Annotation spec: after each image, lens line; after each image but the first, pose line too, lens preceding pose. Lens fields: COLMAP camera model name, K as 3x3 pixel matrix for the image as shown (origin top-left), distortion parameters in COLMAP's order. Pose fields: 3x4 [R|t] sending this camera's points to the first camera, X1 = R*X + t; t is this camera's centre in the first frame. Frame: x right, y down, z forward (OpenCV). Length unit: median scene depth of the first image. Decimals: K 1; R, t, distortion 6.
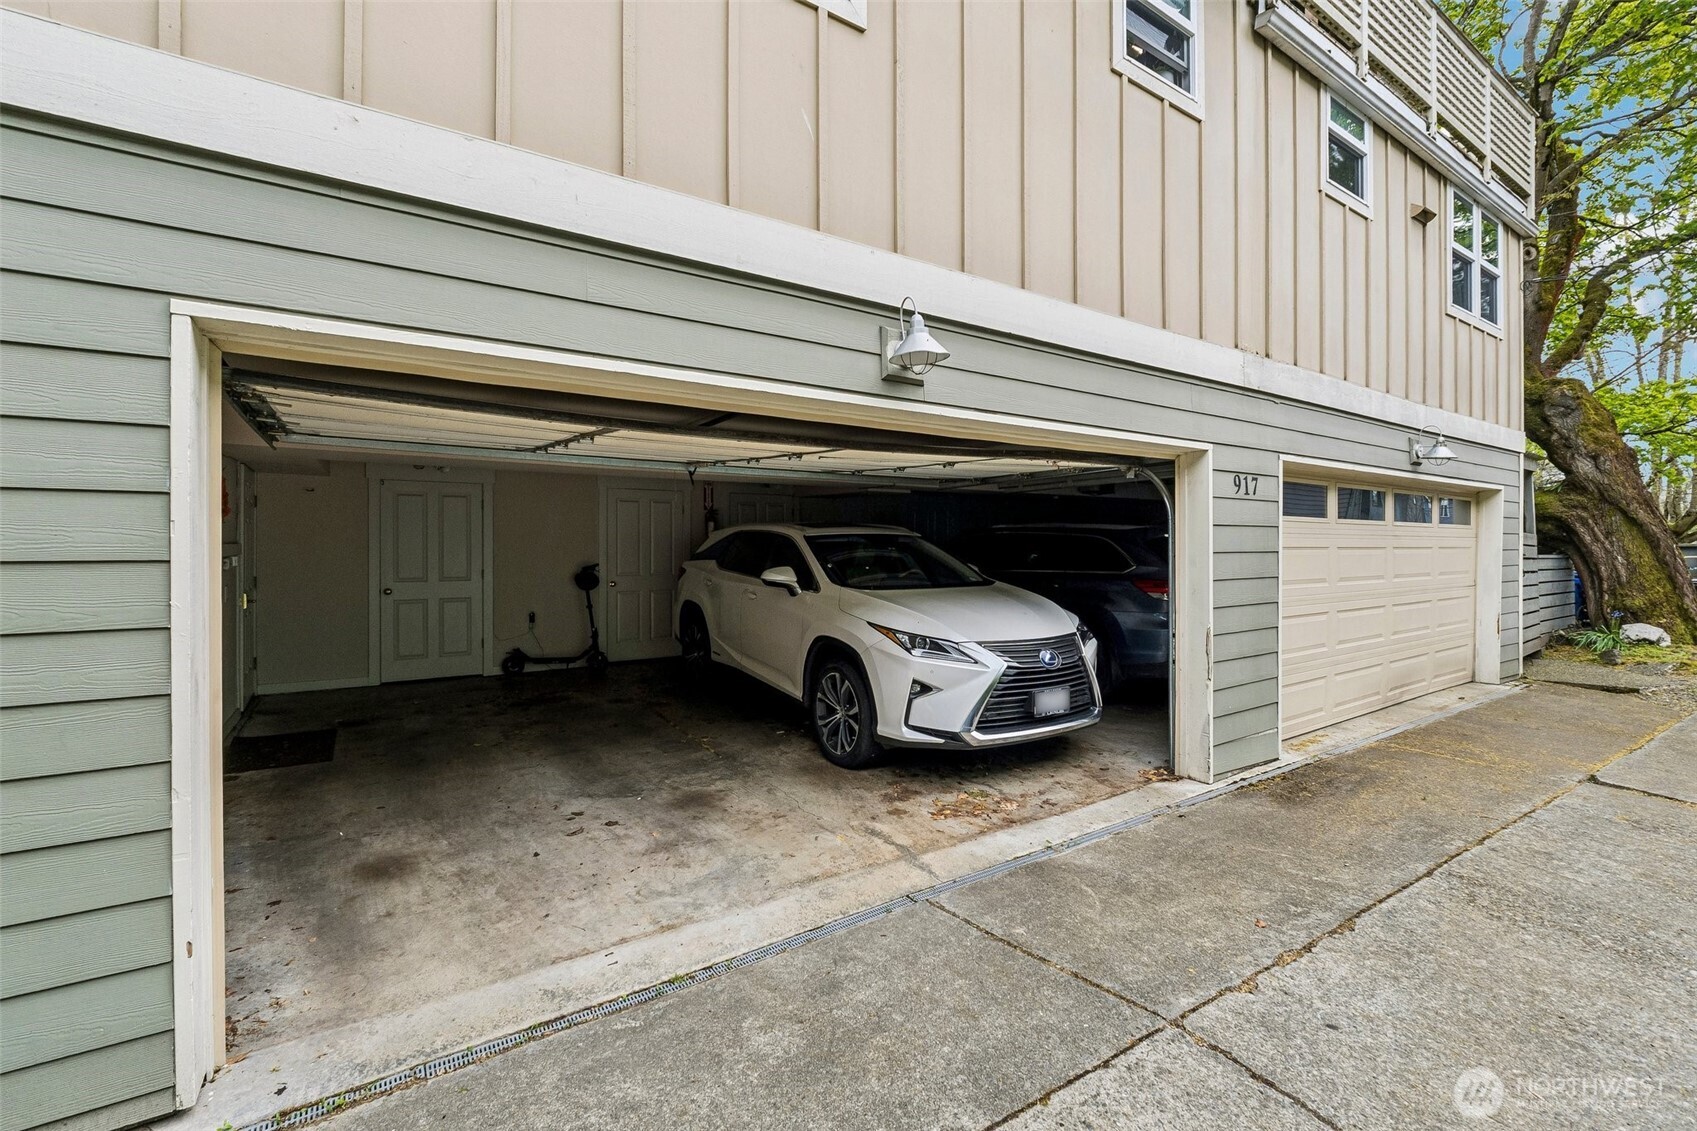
lens RADIAL K [[724.0, 0, 848.1], [0, 724.0, 554.2], [0, 0, 1]] dist [-0.012787, 0.000825]
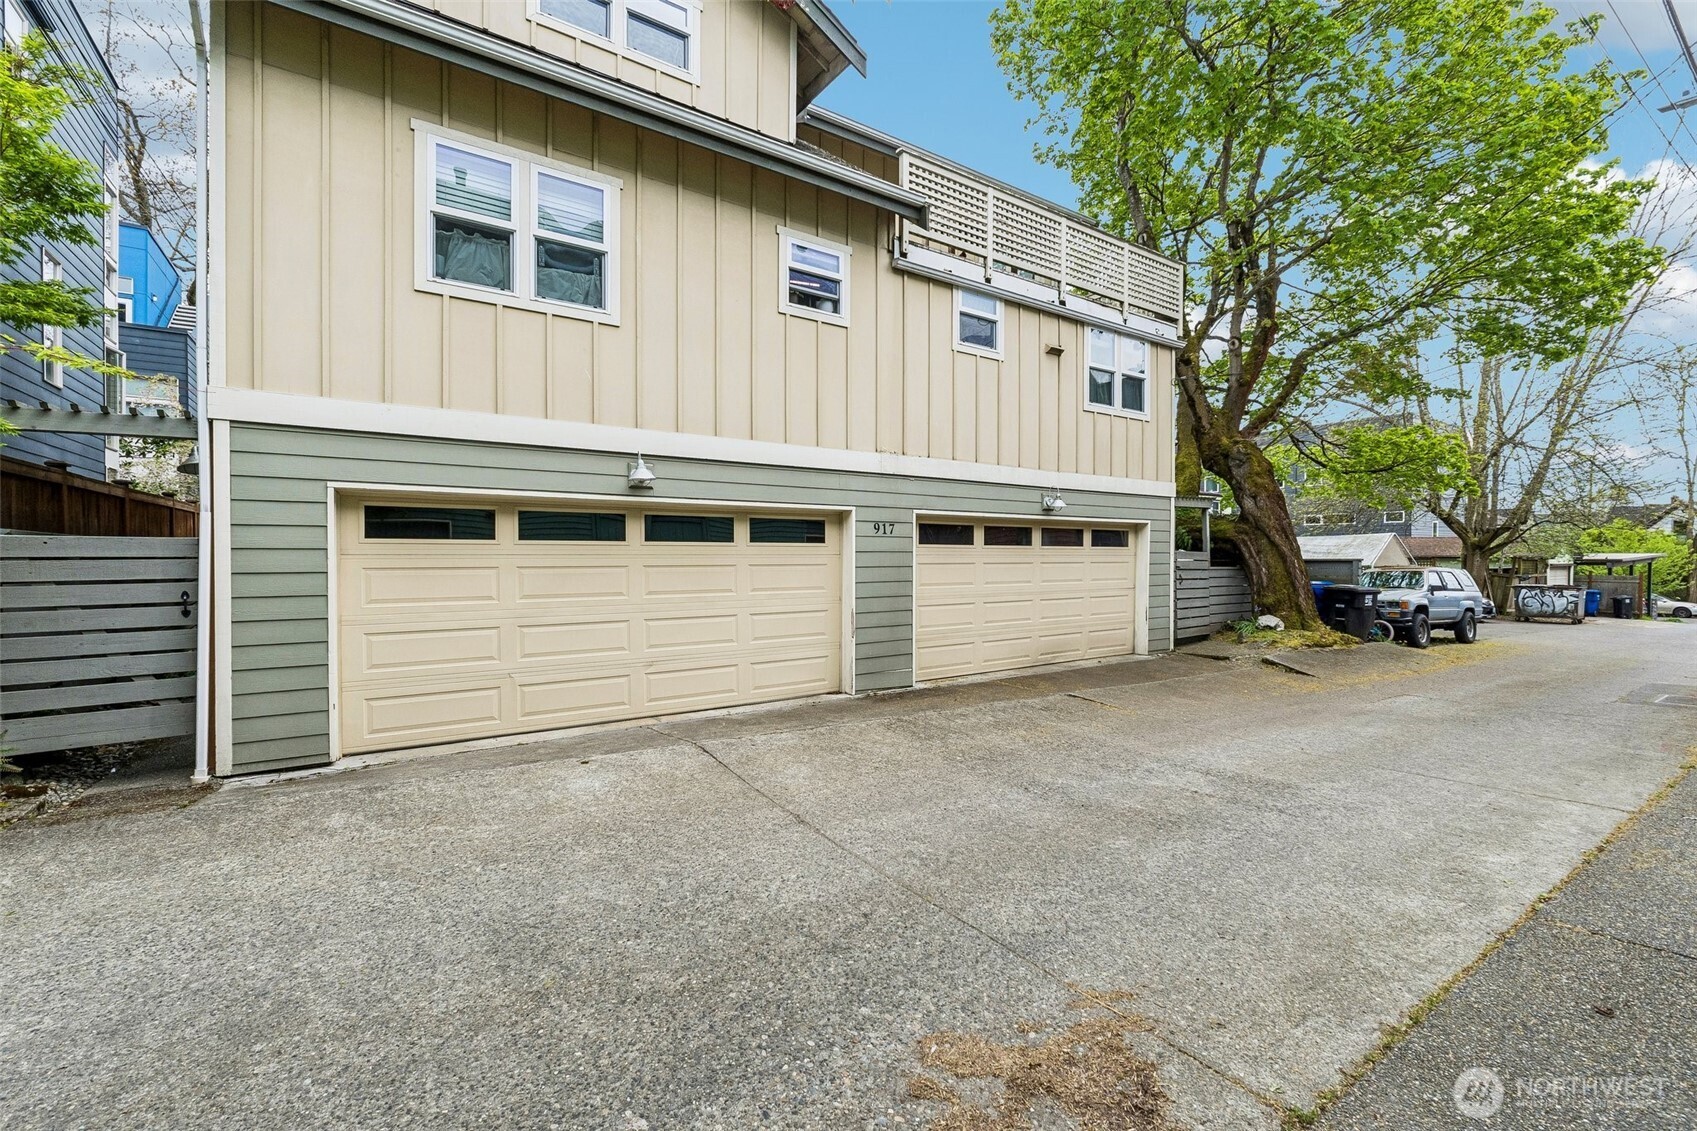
lens RADIAL K [[724.0, 0, 852.7], [0, 724.0, 566.4], [0, 0, 1]] dist [-0.012787, 0.000825]
pose [[0.999841, -0.000261, 0.017841, 0.302718], [0.000199, 0.999994, 0.003517, -0.006920], [-0.017842, -0.003513, 0.999835, -0.522837]]
